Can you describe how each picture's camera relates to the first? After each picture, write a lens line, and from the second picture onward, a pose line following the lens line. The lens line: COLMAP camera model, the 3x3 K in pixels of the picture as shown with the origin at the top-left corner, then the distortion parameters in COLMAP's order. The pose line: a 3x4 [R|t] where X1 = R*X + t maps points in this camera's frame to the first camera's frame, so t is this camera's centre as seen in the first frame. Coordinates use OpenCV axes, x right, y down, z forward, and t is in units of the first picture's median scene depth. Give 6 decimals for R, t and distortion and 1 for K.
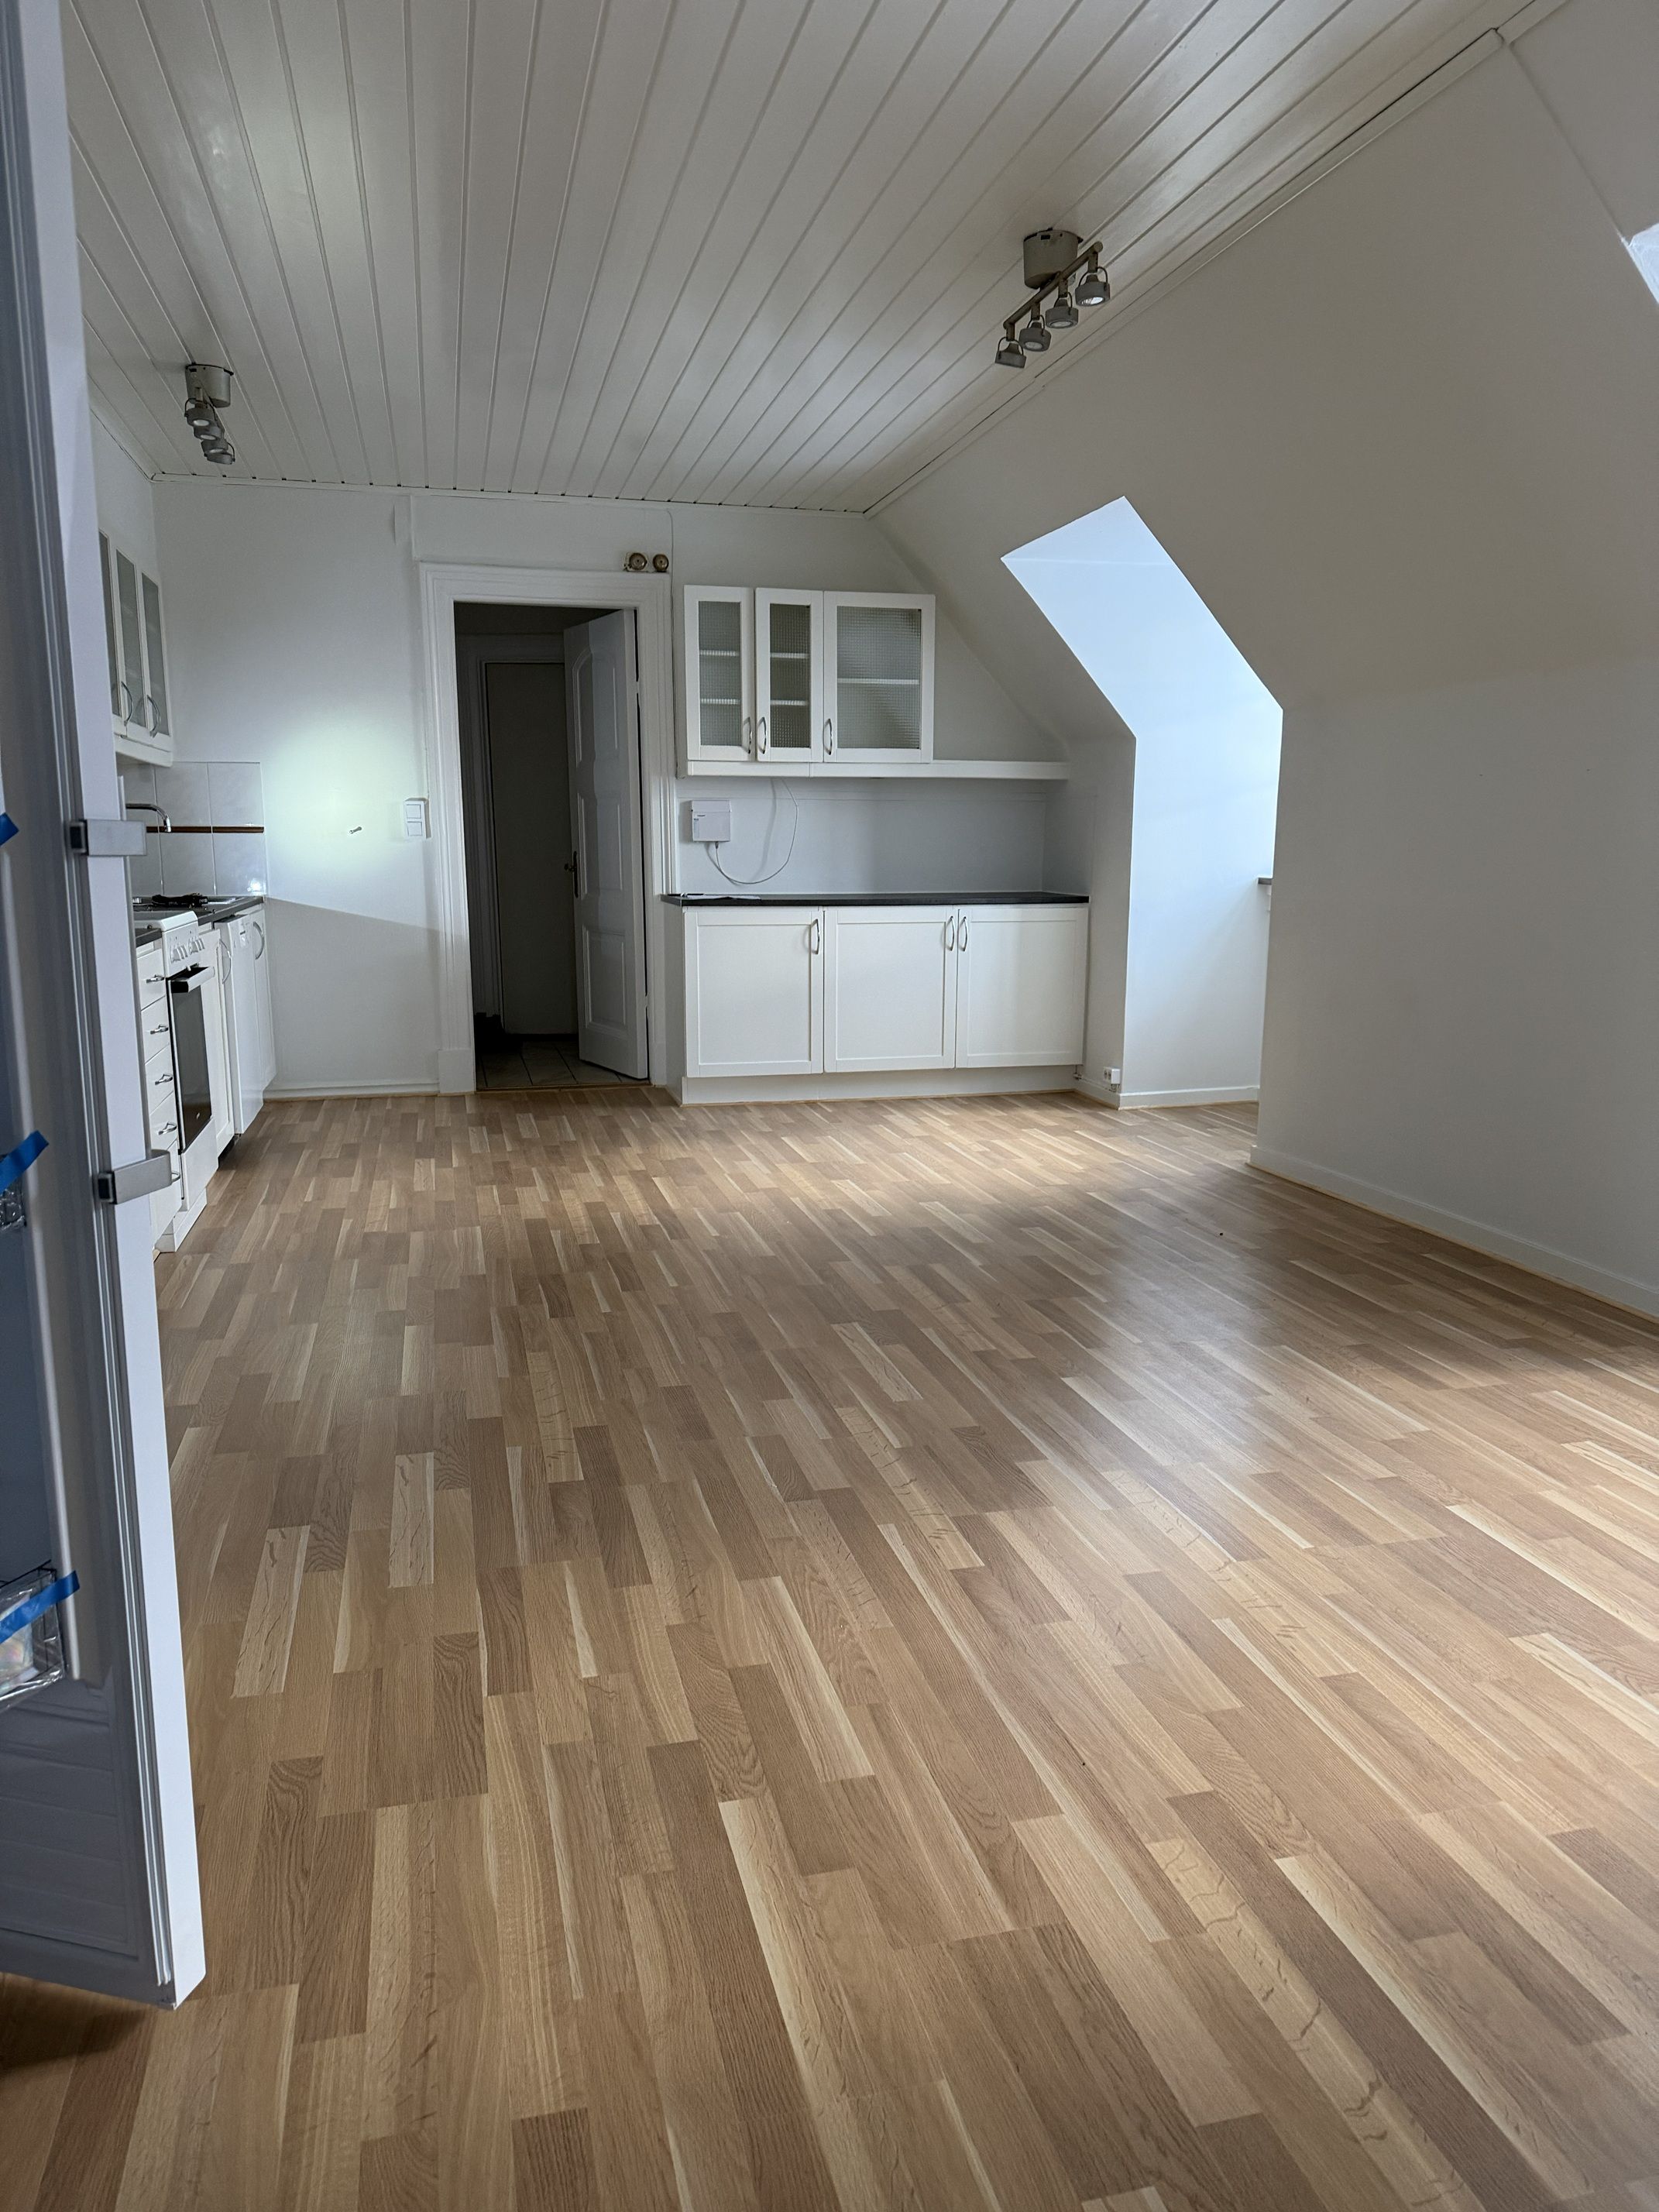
lens RADIAL K [[1540.0, 0, 831.5], [0, 1540.0, 1111.0], [0, 0, 1]] dist [0.013247, -0.003717]
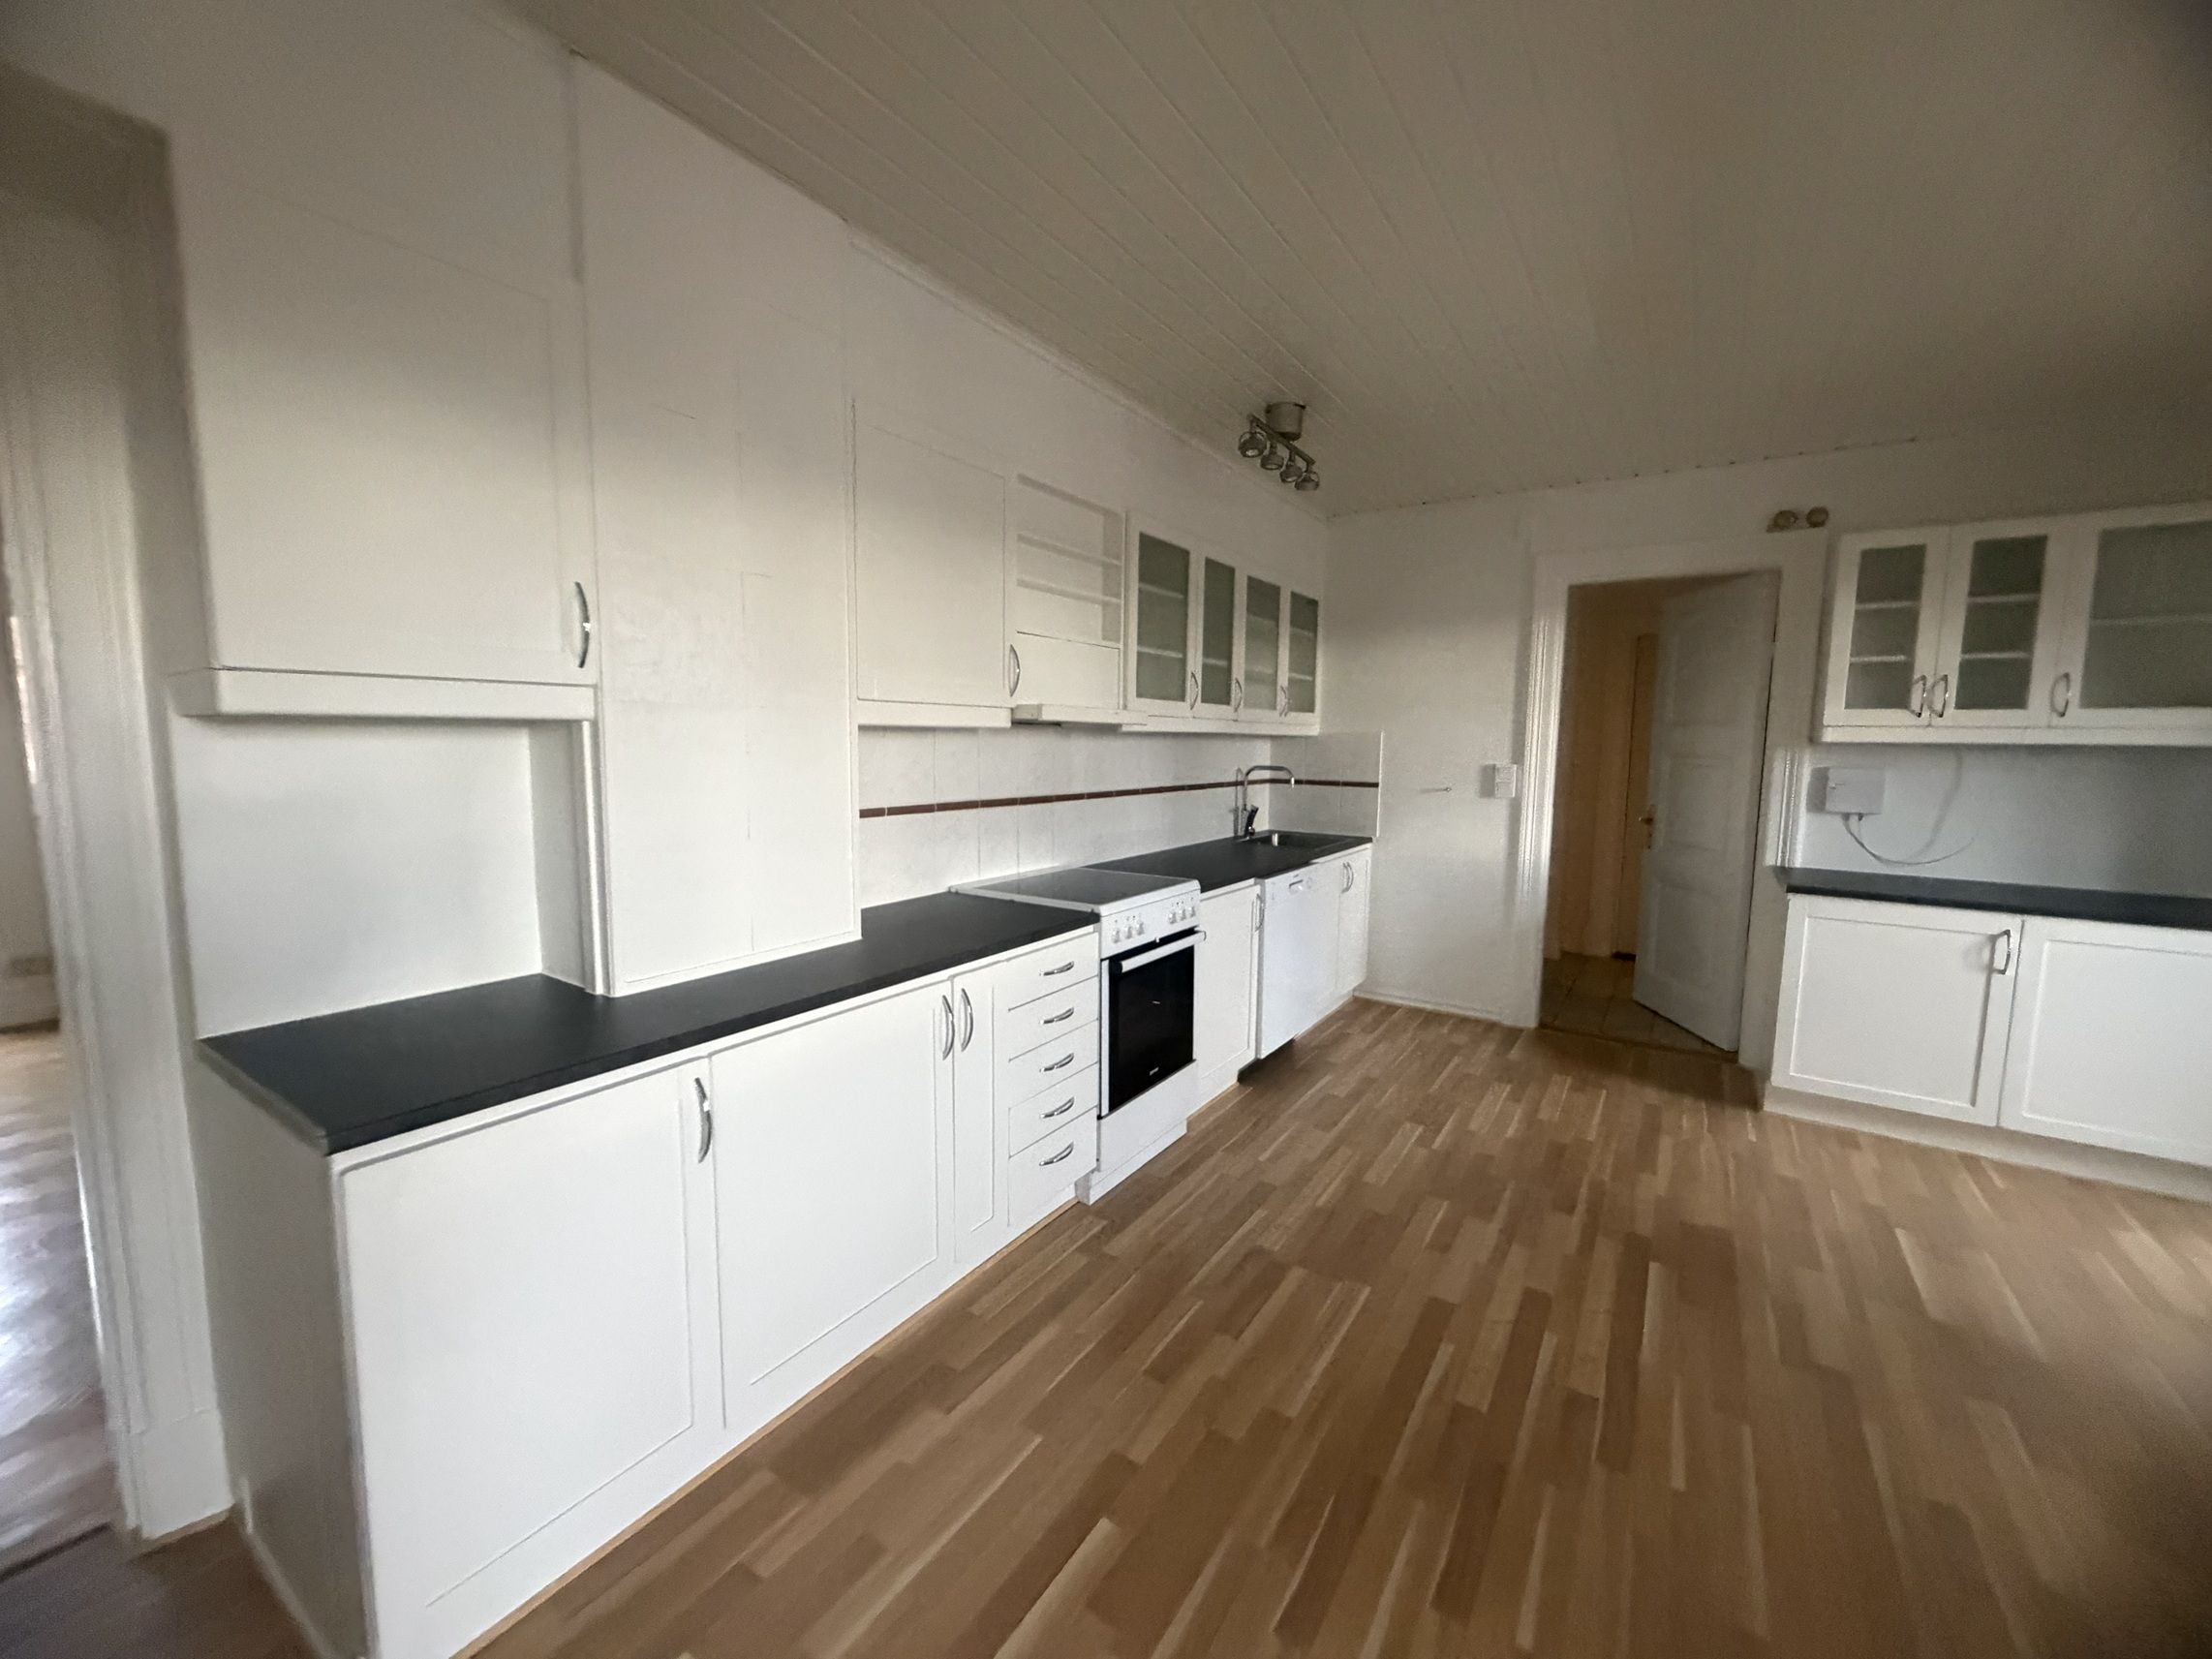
lens RADIAL K [[877.7, 0, 1096.4], [0, 877.7, 832.2], [0, 0, 1]] dist [0.002964, 0.001186]
pose [[0.667619, 0.084028, -0.739746, 0.008379], [-0.138861, 0.990229, -0.012841, -0.101375], [0.731439, 0.111295, 0.672763, 0.352507]]
